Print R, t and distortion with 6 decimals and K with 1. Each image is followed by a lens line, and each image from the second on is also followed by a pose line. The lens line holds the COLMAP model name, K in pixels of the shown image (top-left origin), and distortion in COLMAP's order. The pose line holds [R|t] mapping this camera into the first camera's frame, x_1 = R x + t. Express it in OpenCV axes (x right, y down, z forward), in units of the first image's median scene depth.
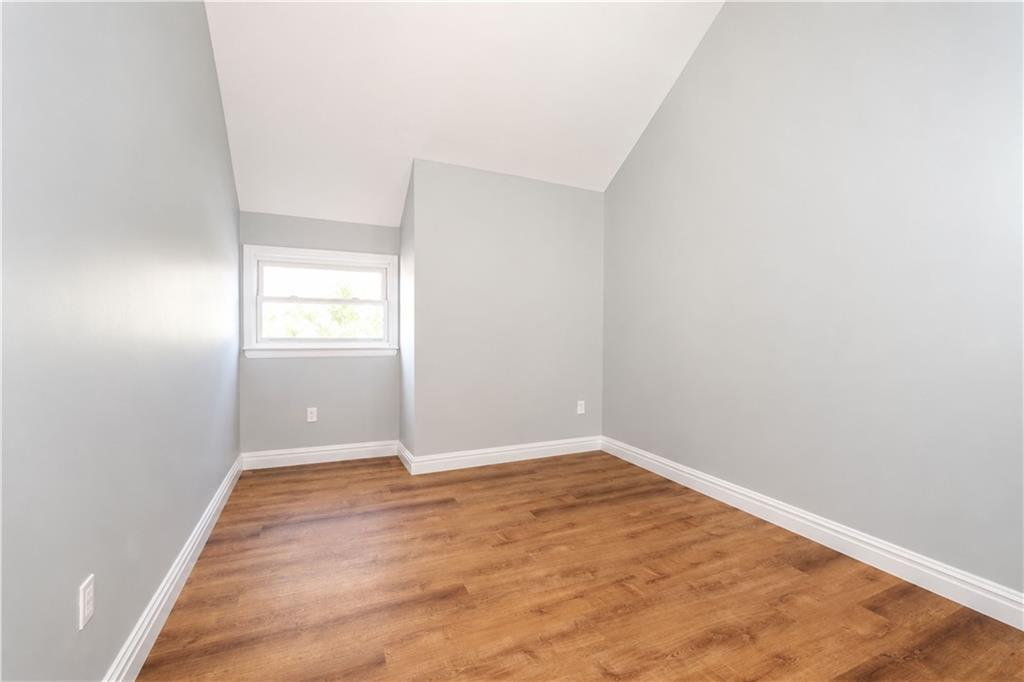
lens RADIAL K [[435.8, 0, 509.2], [0, 435.8, 346.2], [0, 0, 1]] dist [0.000098, -0.000029]
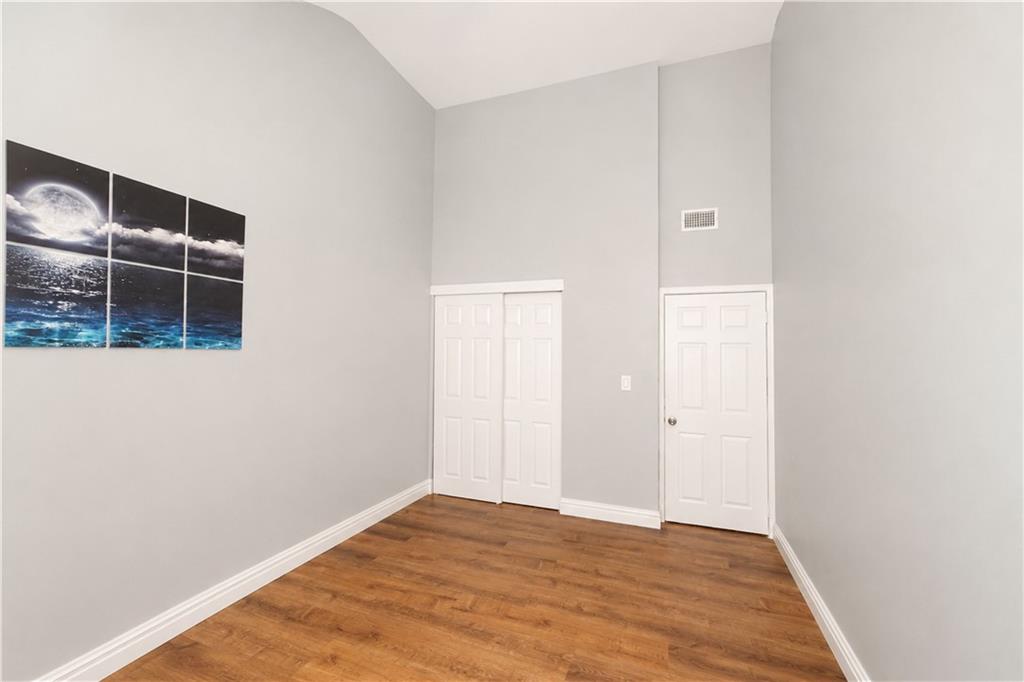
lens RADIAL K [[435.8, 0, 509.2], [0, 435.8, 346.2], [0, 0, 1]] dist [0.000098, -0.000029]
pose [[-0.719770, -0.015296, 0.694044, -0.692840], [-0.003246, 0.999820, 0.018668, -0.234110], [-0.694205, 0.011184, -0.719690, 1.845901]]
